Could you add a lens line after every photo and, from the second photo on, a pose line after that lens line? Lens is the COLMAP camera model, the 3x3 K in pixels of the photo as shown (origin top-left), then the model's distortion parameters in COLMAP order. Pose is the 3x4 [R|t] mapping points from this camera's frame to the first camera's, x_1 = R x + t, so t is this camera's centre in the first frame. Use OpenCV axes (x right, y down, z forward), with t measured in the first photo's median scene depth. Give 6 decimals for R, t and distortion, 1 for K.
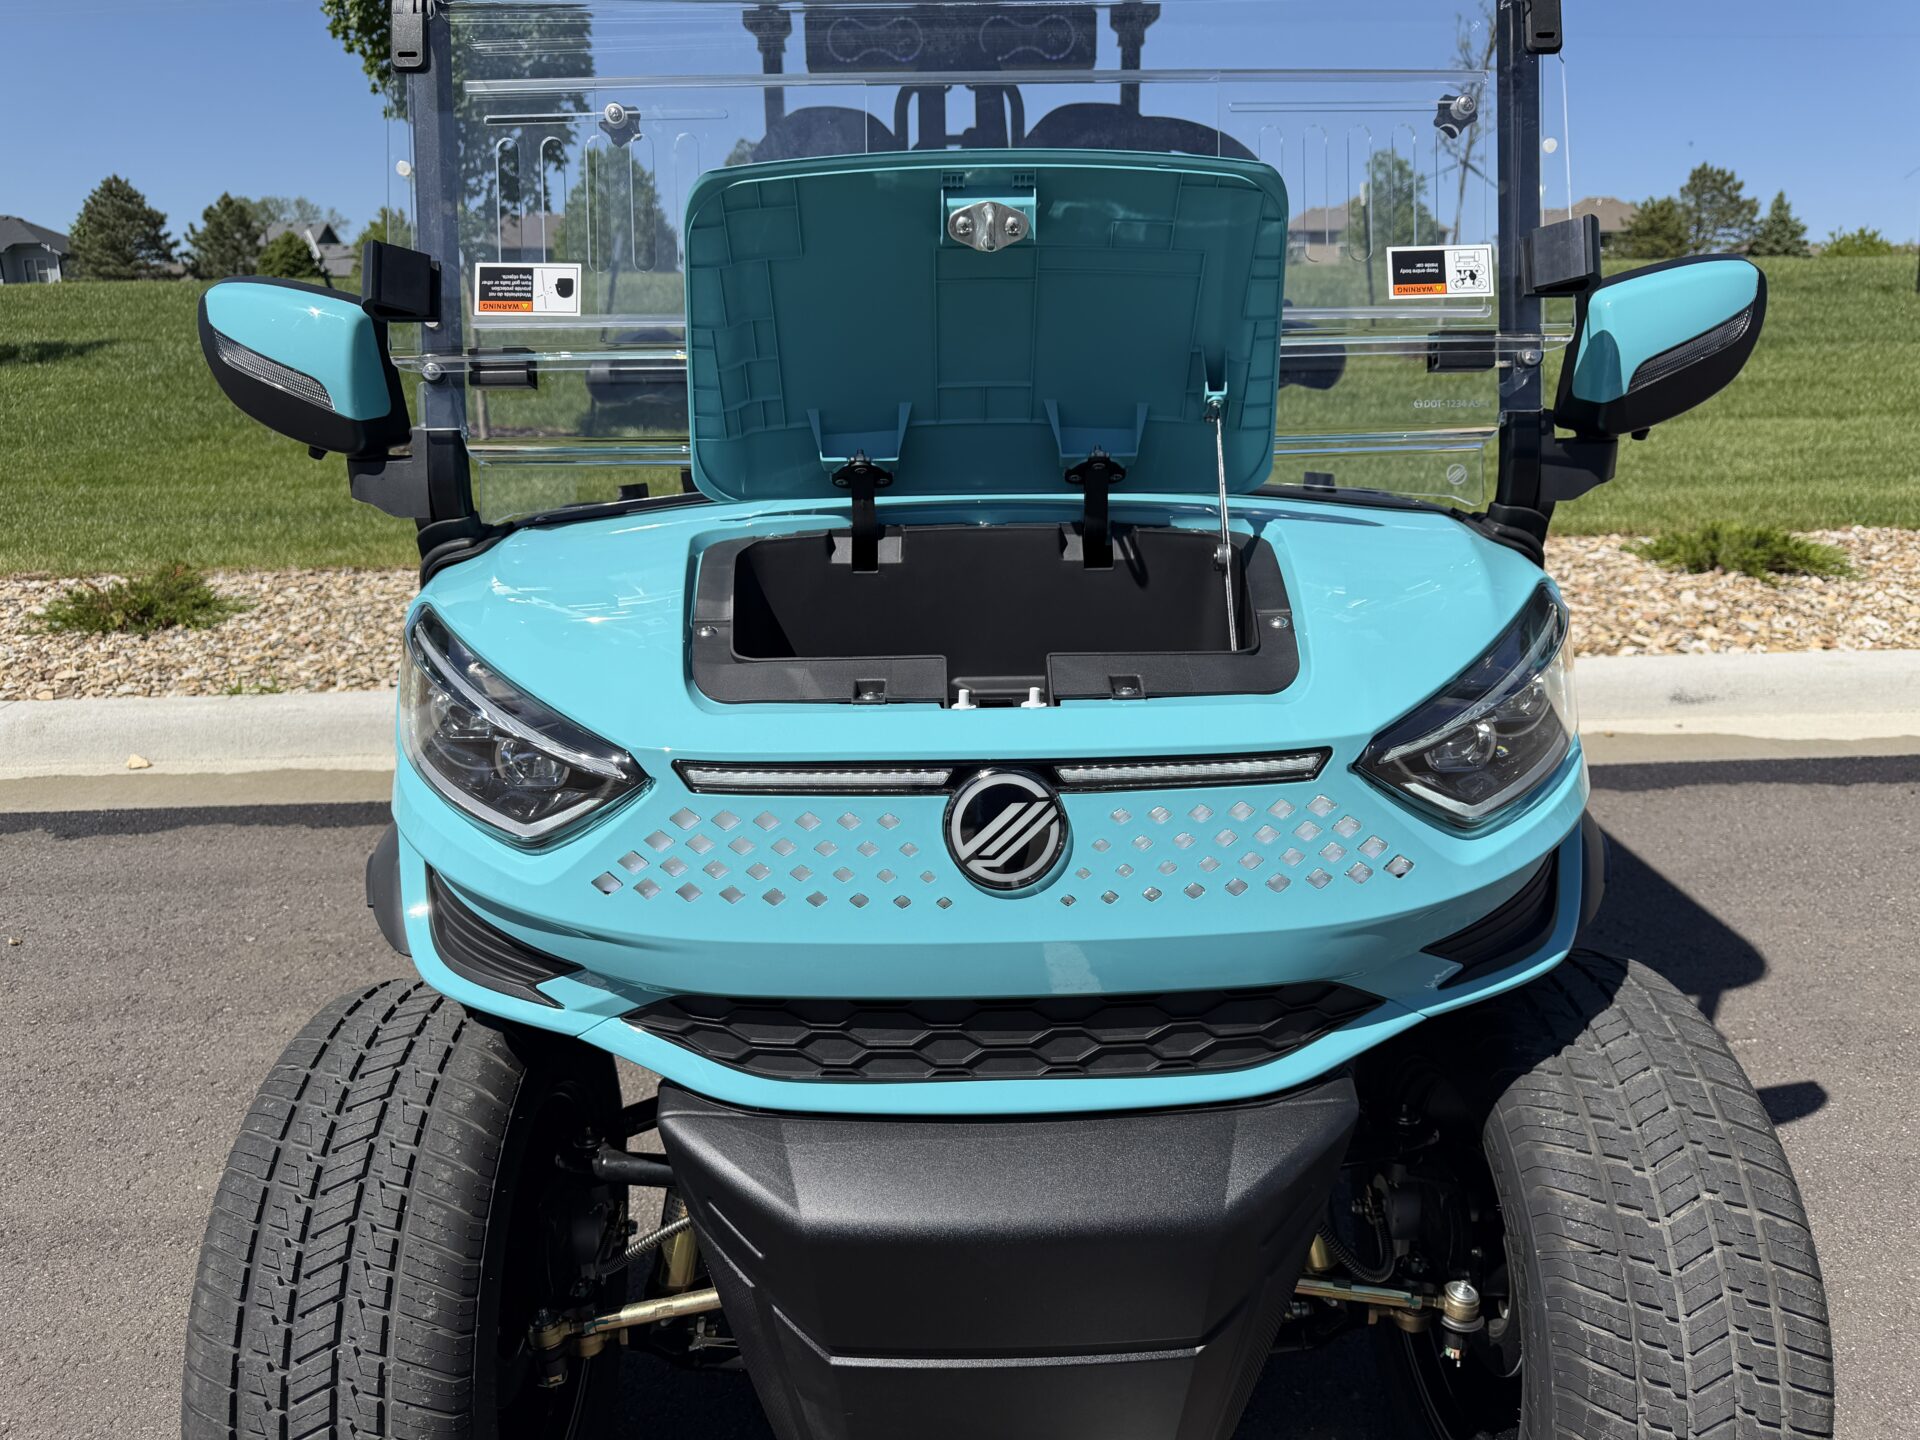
lens RADIAL K [[1377.3, 0, 962.9], [0, 1377.3, 722.9], [0, 0, 1]] dist [-0.004970, -0.001611]
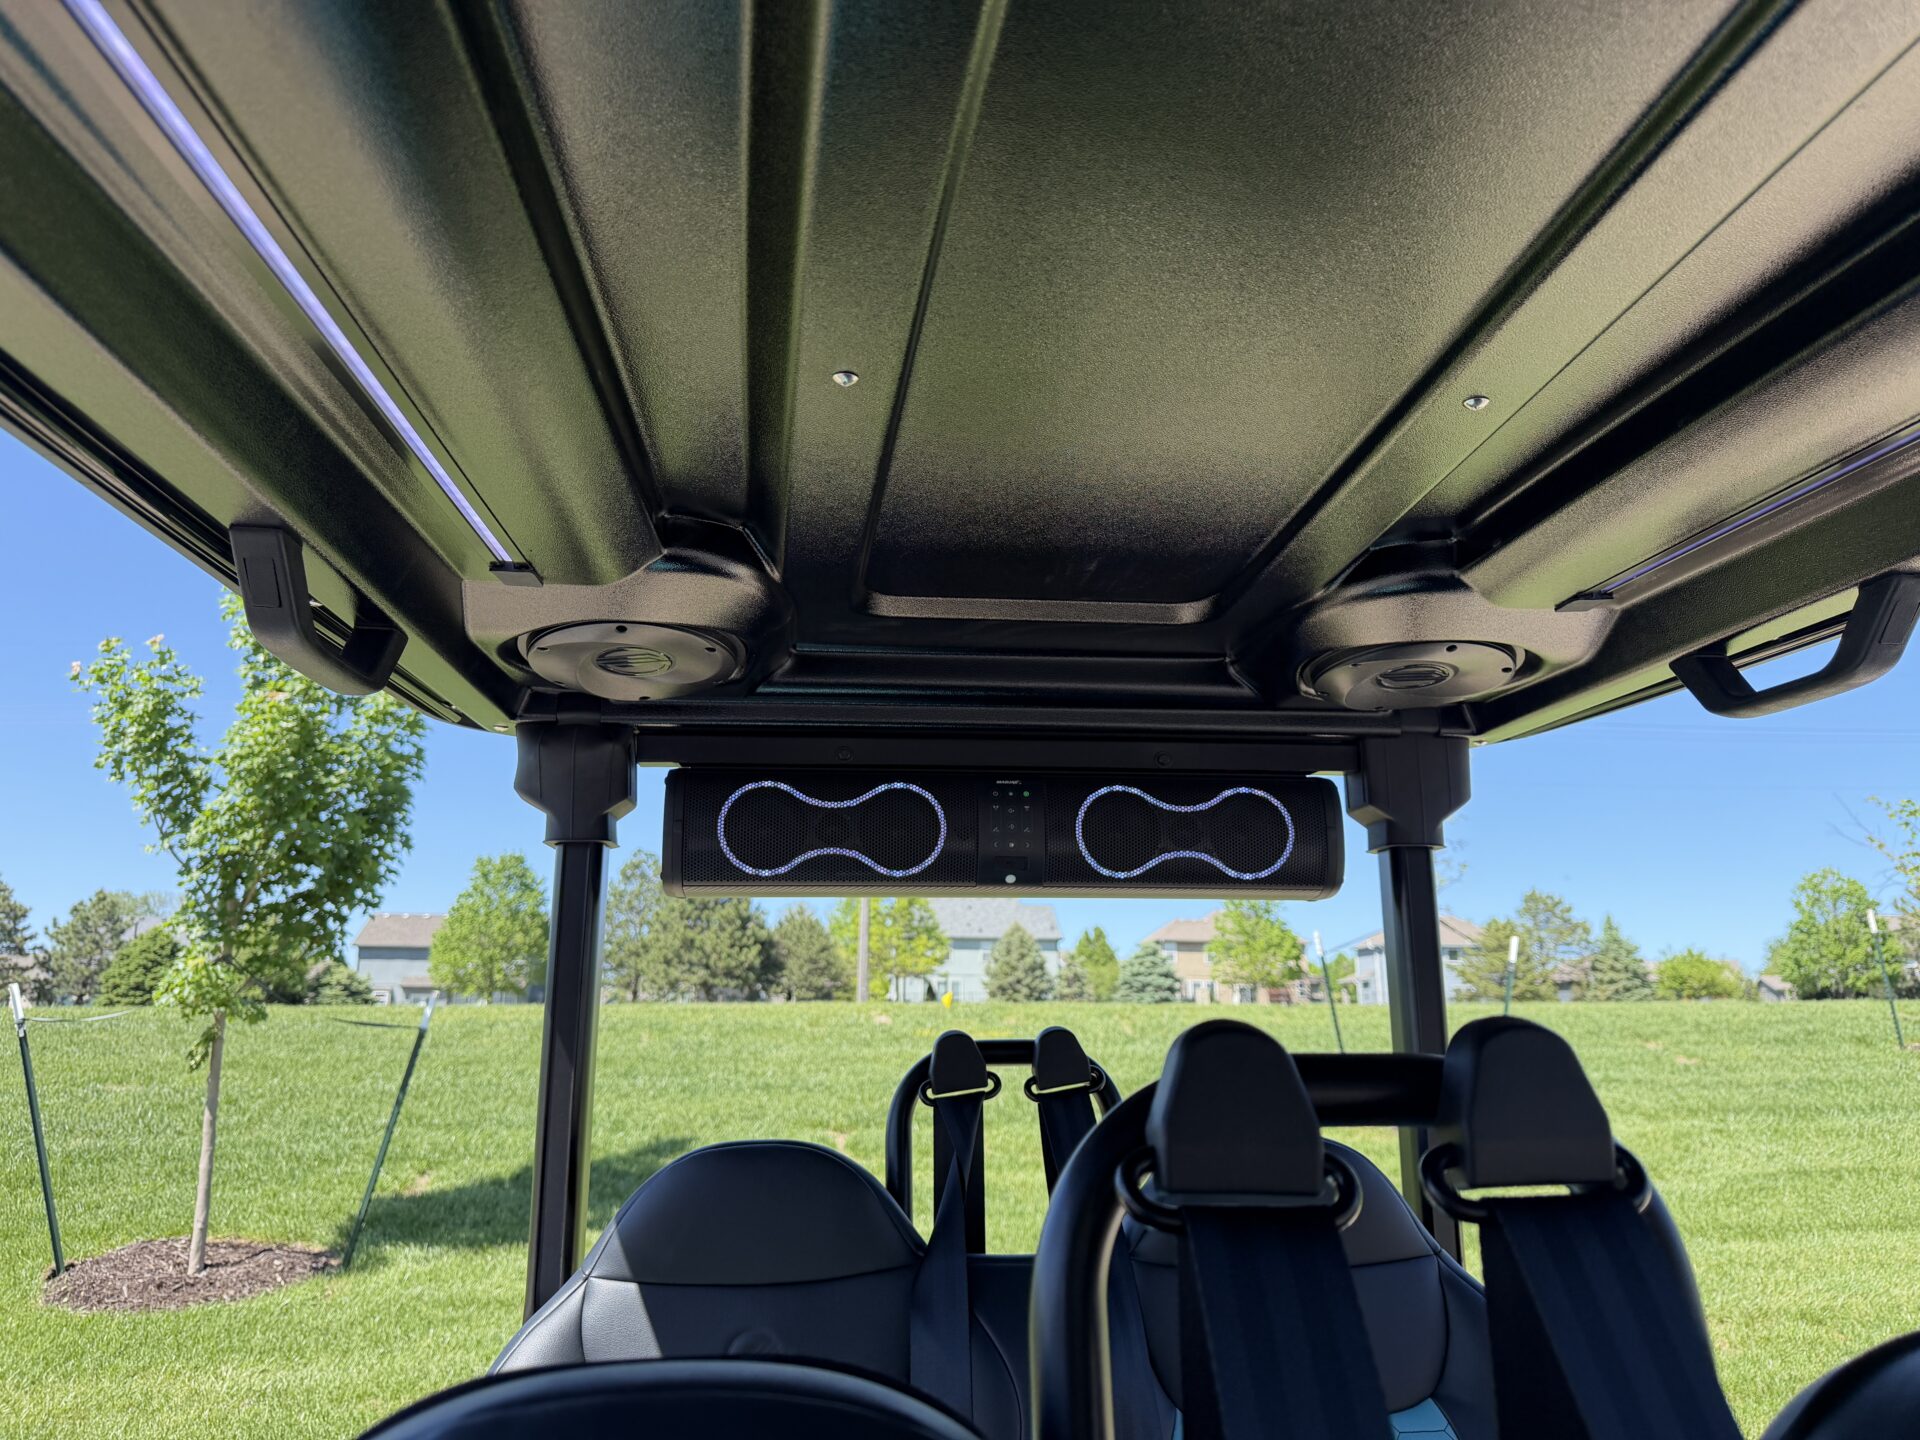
lens RADIAL K [[1351.2, 0, 960.0], [0, 1351.2, 720.0], [0, 0, 1]] dist [0.084595, -0.117870]
pose [[0.996415, 0.028719, 0.079575, -0.035391], [0.012753, 0.878875, -0.476881, -0.196963], [-0.083632, 0.476186, 0.875358, 0.373174]]
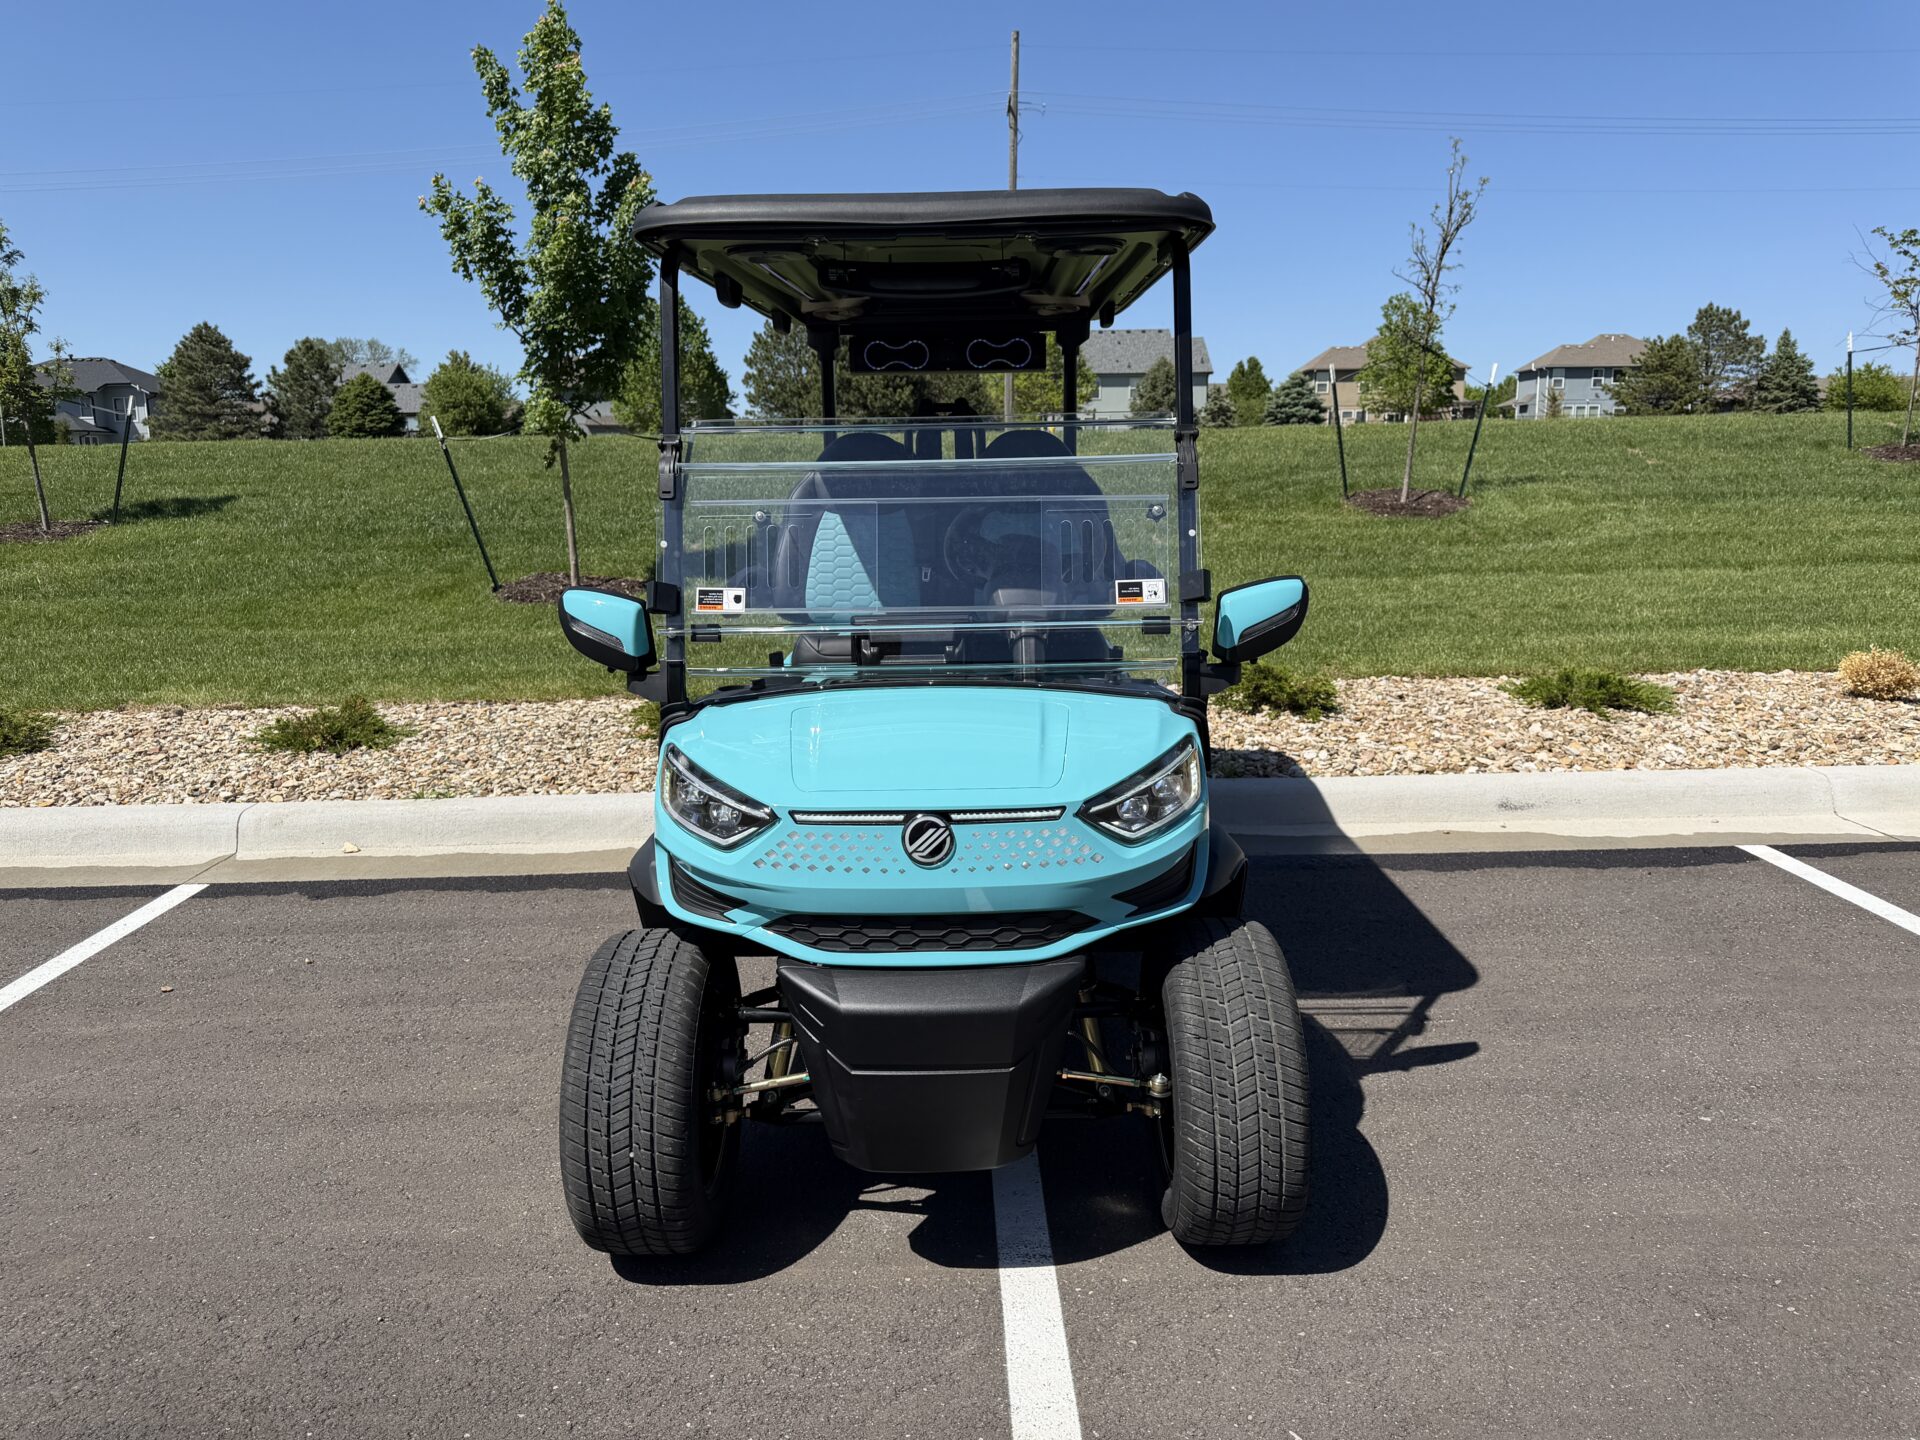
lens RADIAL K [[1368.9, 0, 964.7], [0, 1368.9, 701.5], [0, 0, 1]] dist [0.008248, -0.006144]
pose [[0.999674, 0.002336, -0.025434, 0.028438], [-0.004915, 0.994791, -0.101813, 0.014616], [0.025063, 0.101905, 0.994478, -0.253996]]
